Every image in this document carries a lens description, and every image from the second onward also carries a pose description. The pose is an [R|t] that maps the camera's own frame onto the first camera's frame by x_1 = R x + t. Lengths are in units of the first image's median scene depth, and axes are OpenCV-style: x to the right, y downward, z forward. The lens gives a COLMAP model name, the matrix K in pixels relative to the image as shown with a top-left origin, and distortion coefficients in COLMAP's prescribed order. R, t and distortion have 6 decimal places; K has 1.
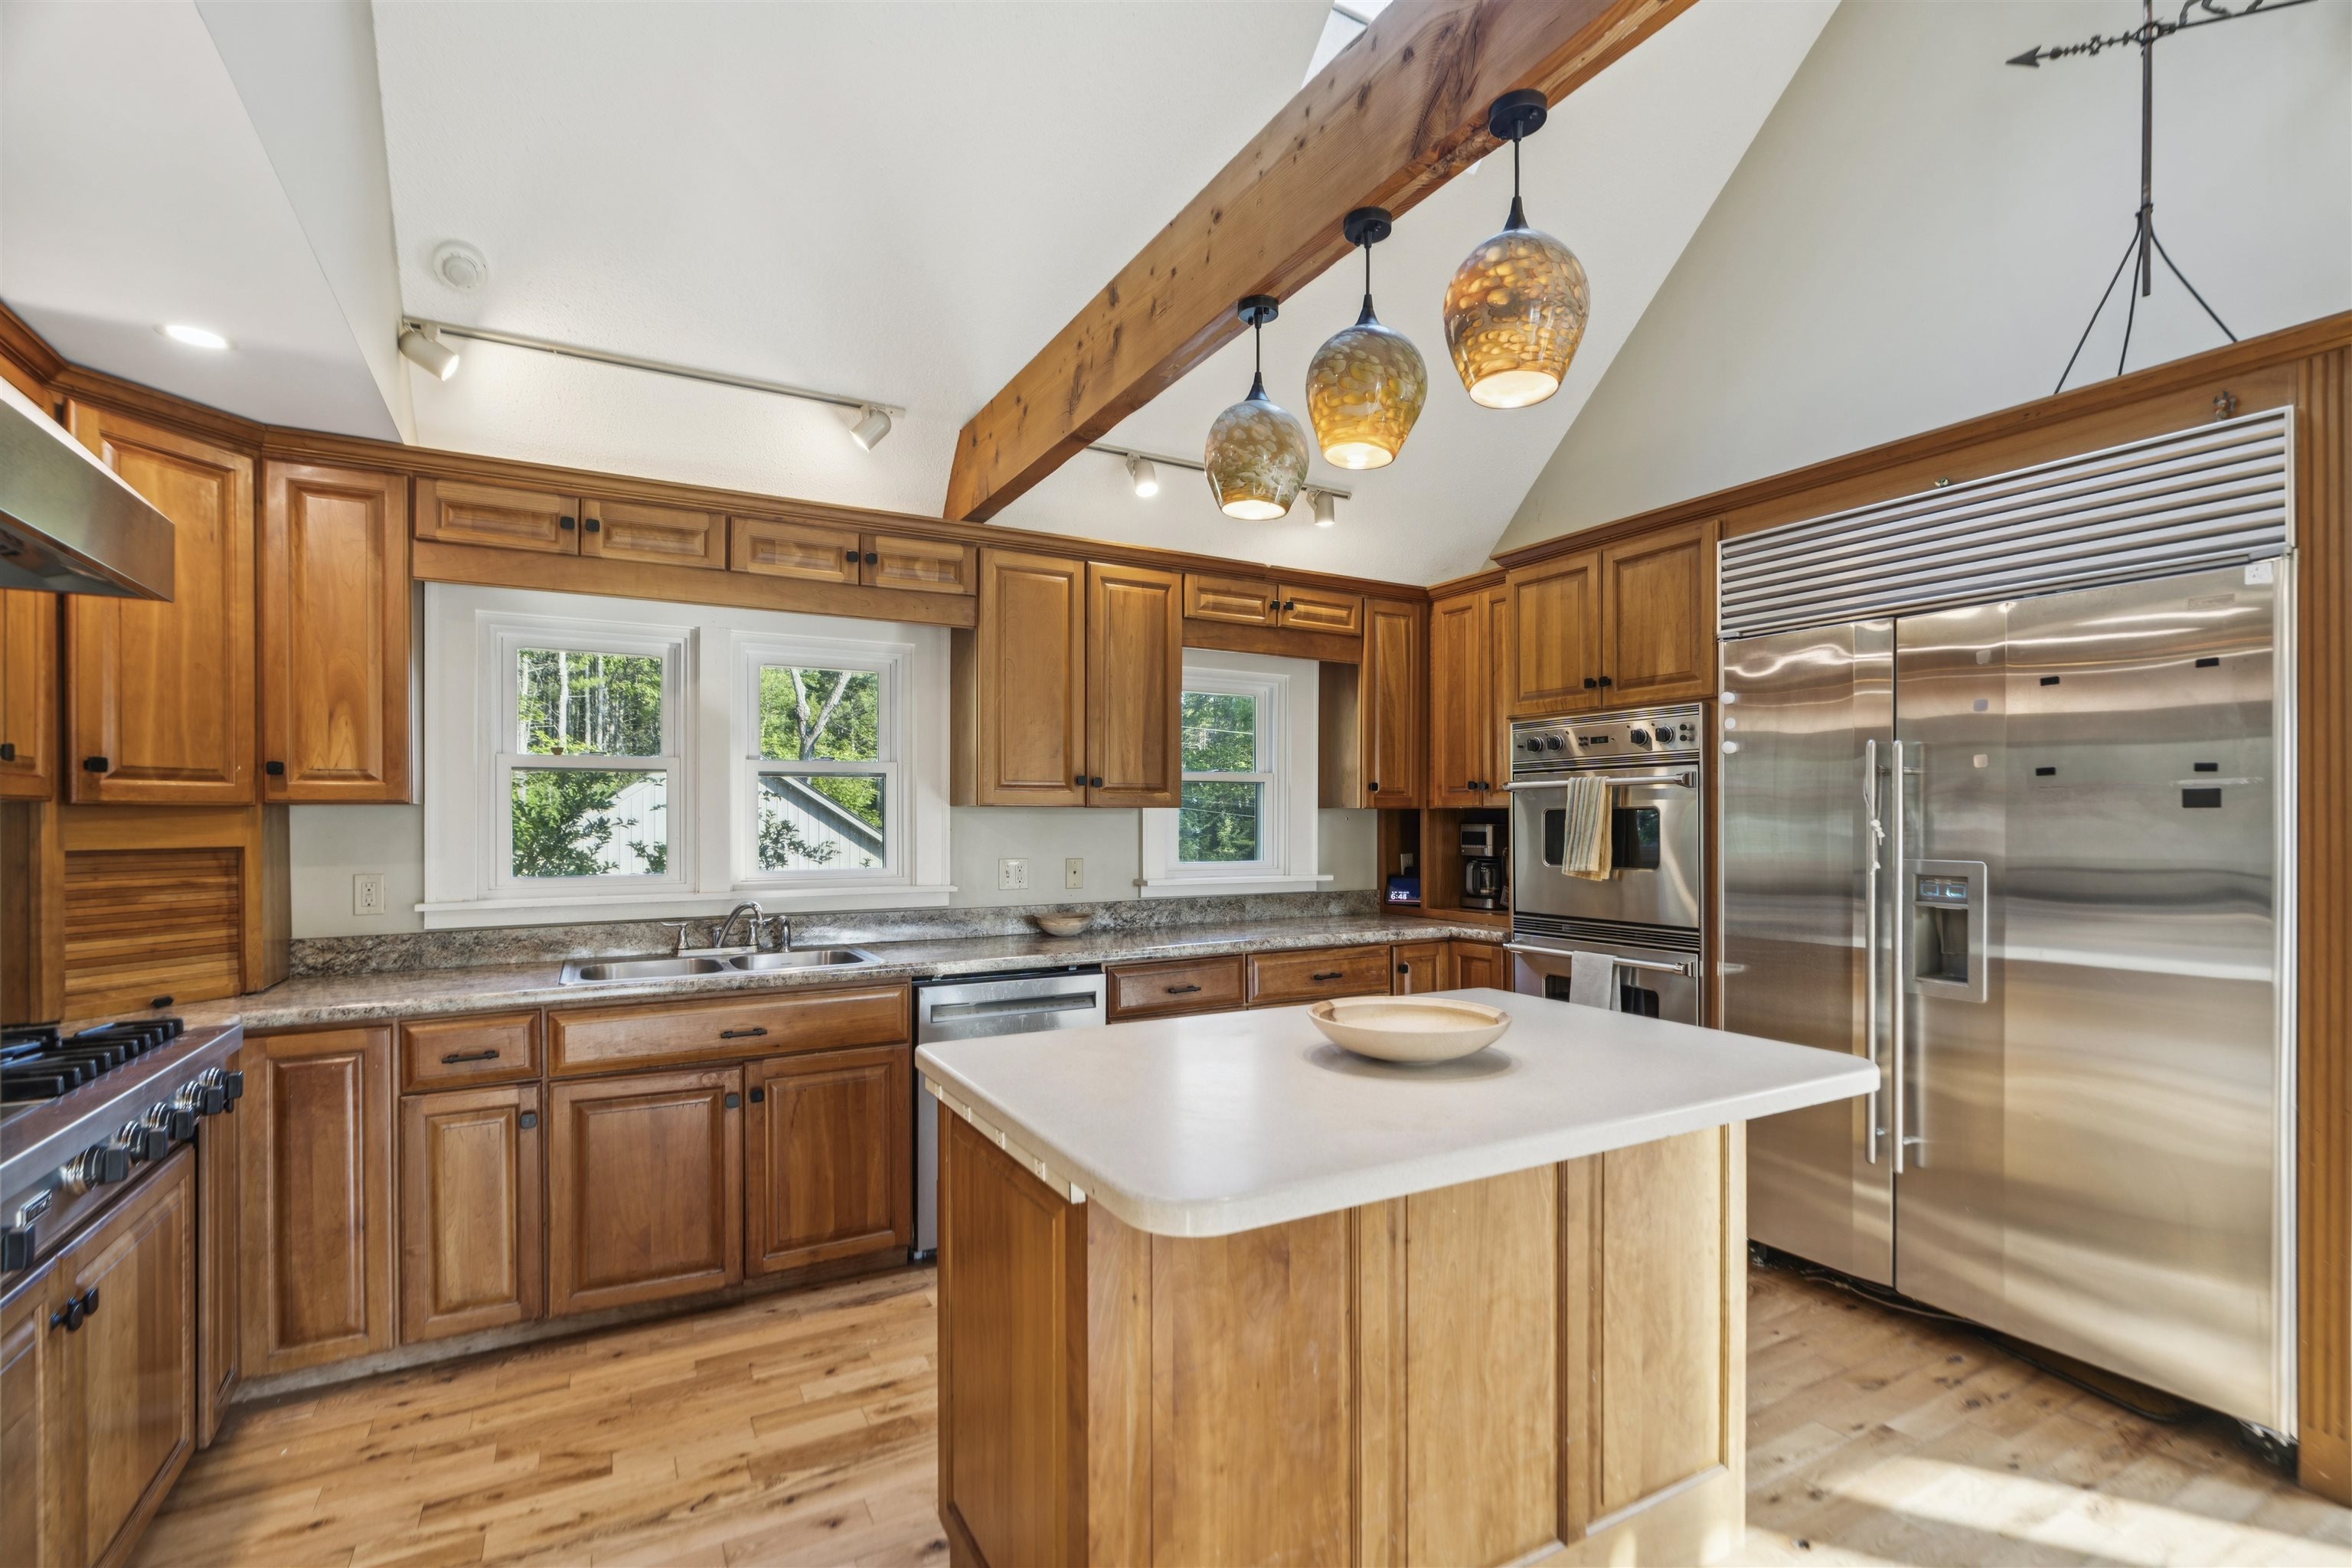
lens RADIAL K [[1071.8, 0, 1175.7], [0, 1071.8, 796.6], [0, 0, 1]] dist [-0.000449, -0.000046]
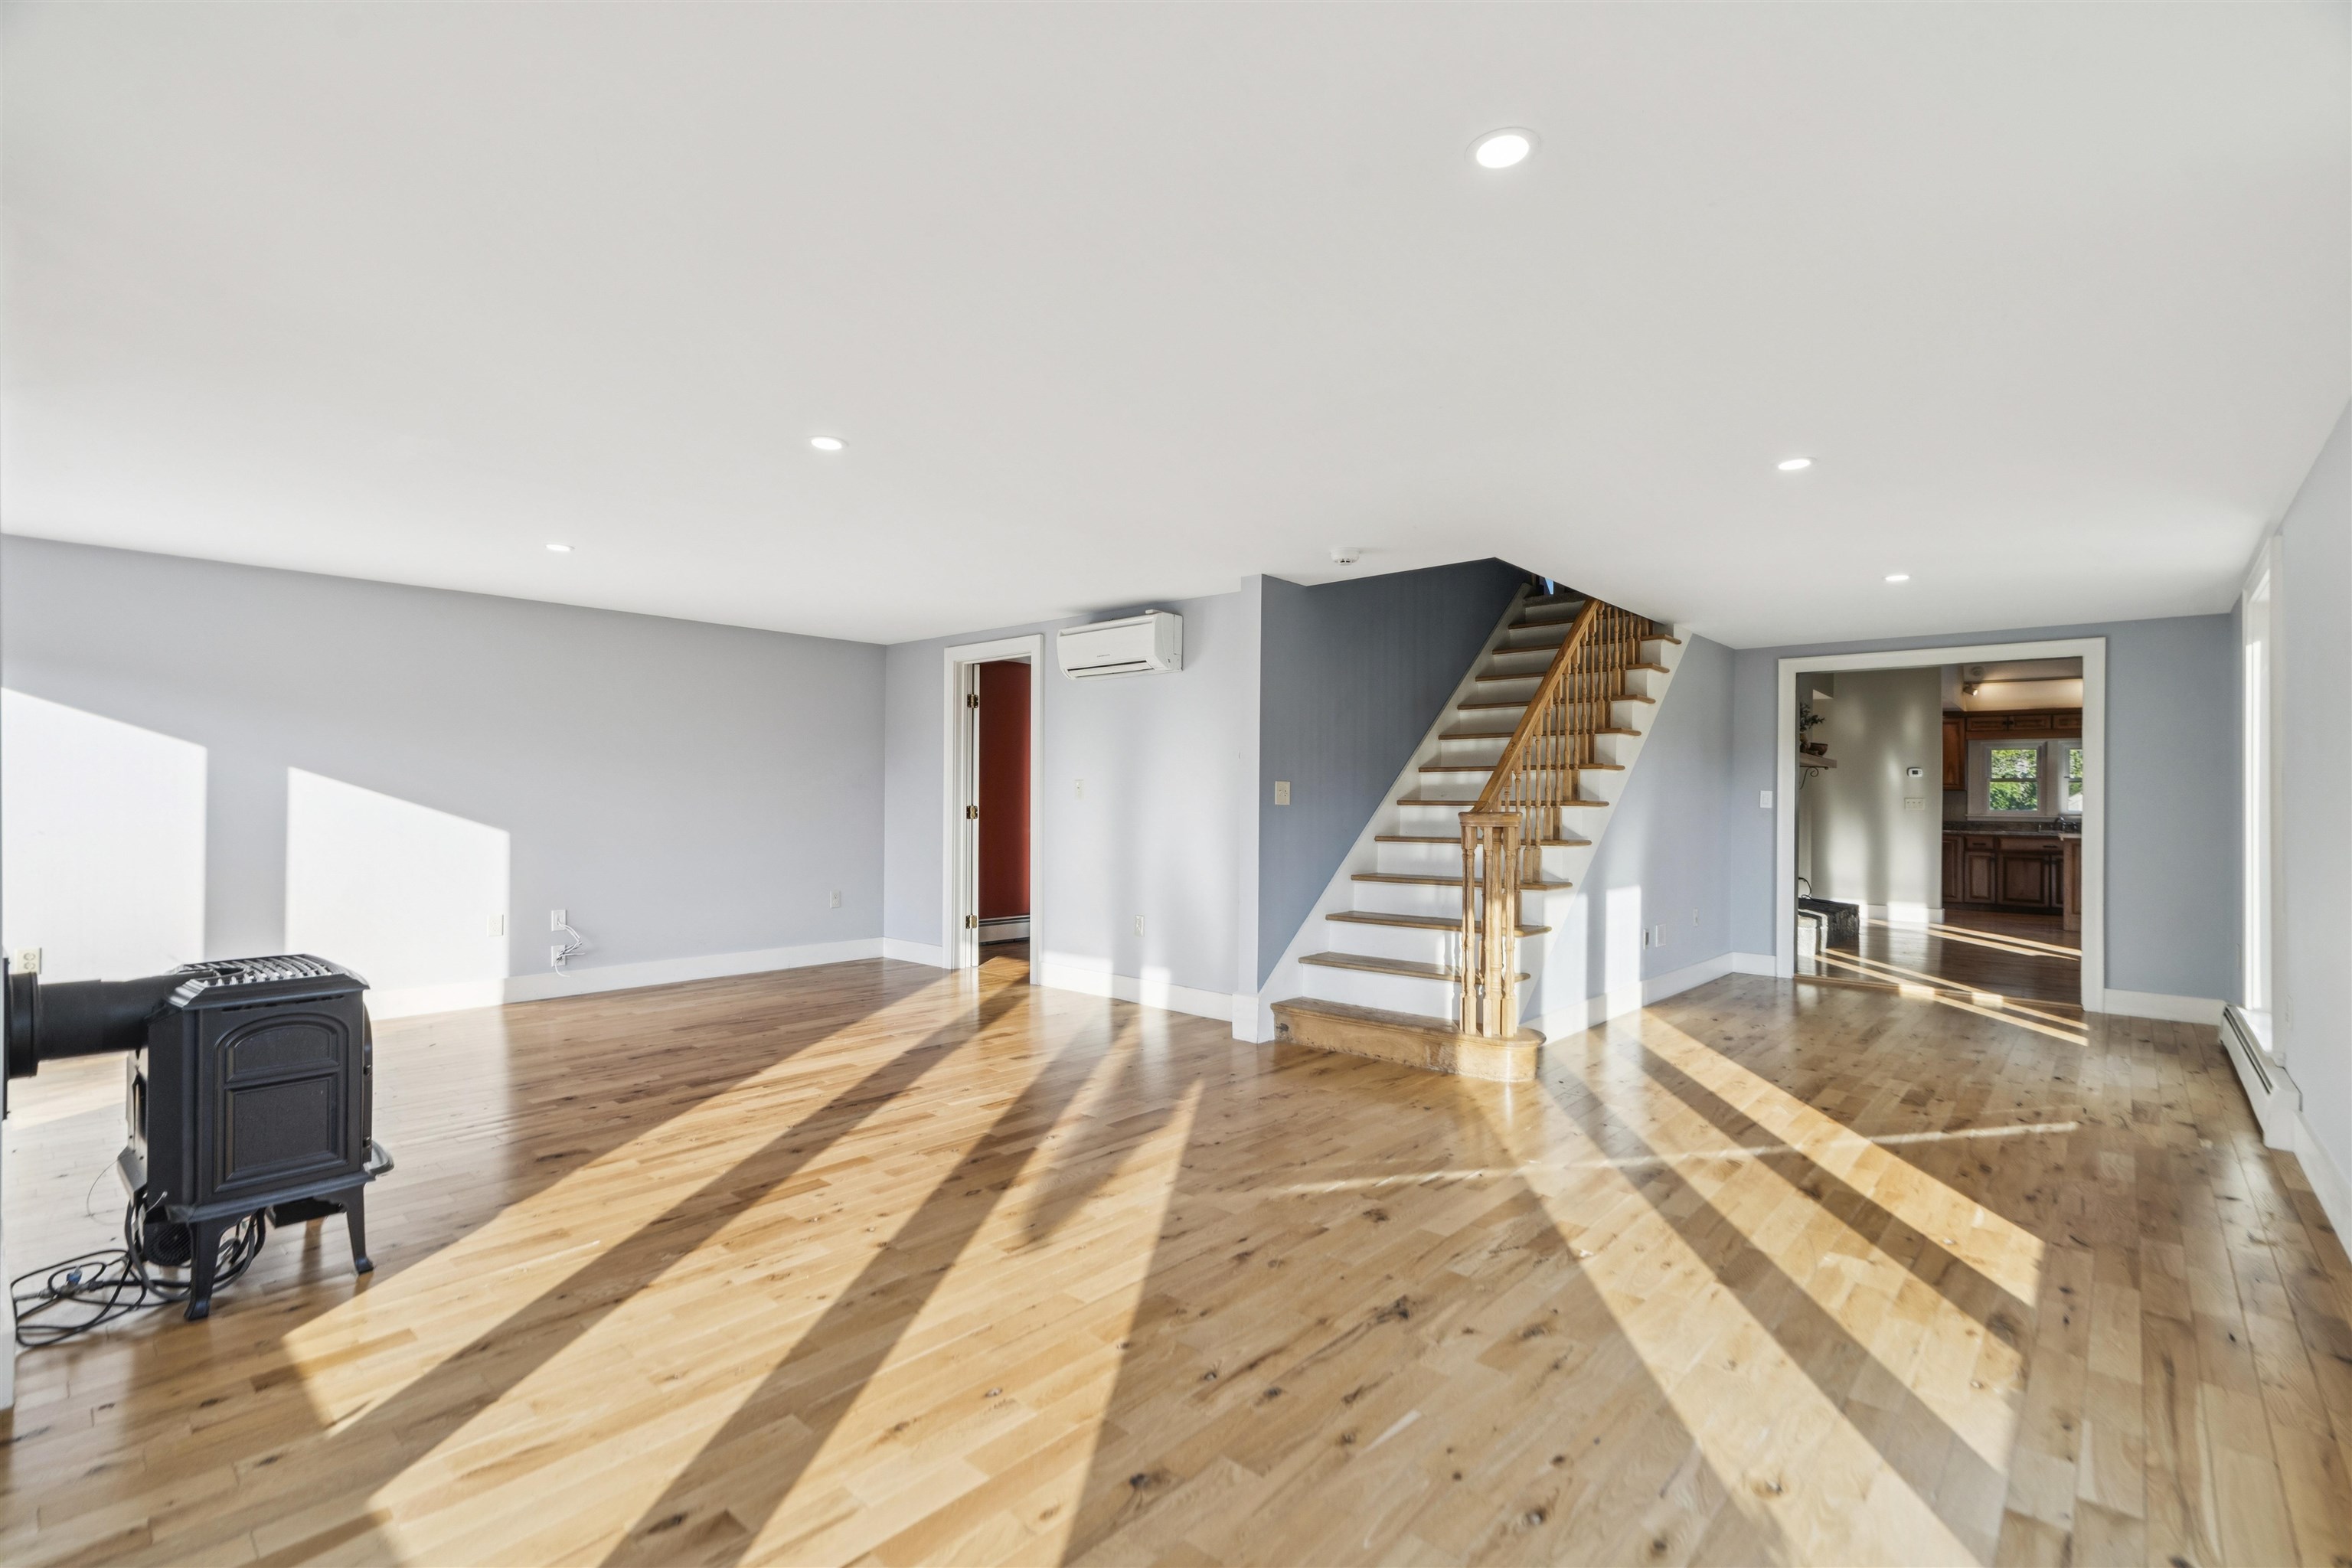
lens RADIAL K [[1071.8, 0, 1174.9], [0, 1071.8, 791.3], [0, 0, 1]] dist [-0.000449, -0.000046]
pose [[0.333735, -0.000135, -0.942667, 2.496595], [-0.006552, 0.999976, -0.002462, 0.042852], [0.942644, 0.006998, 0.333726, -3.750077]]
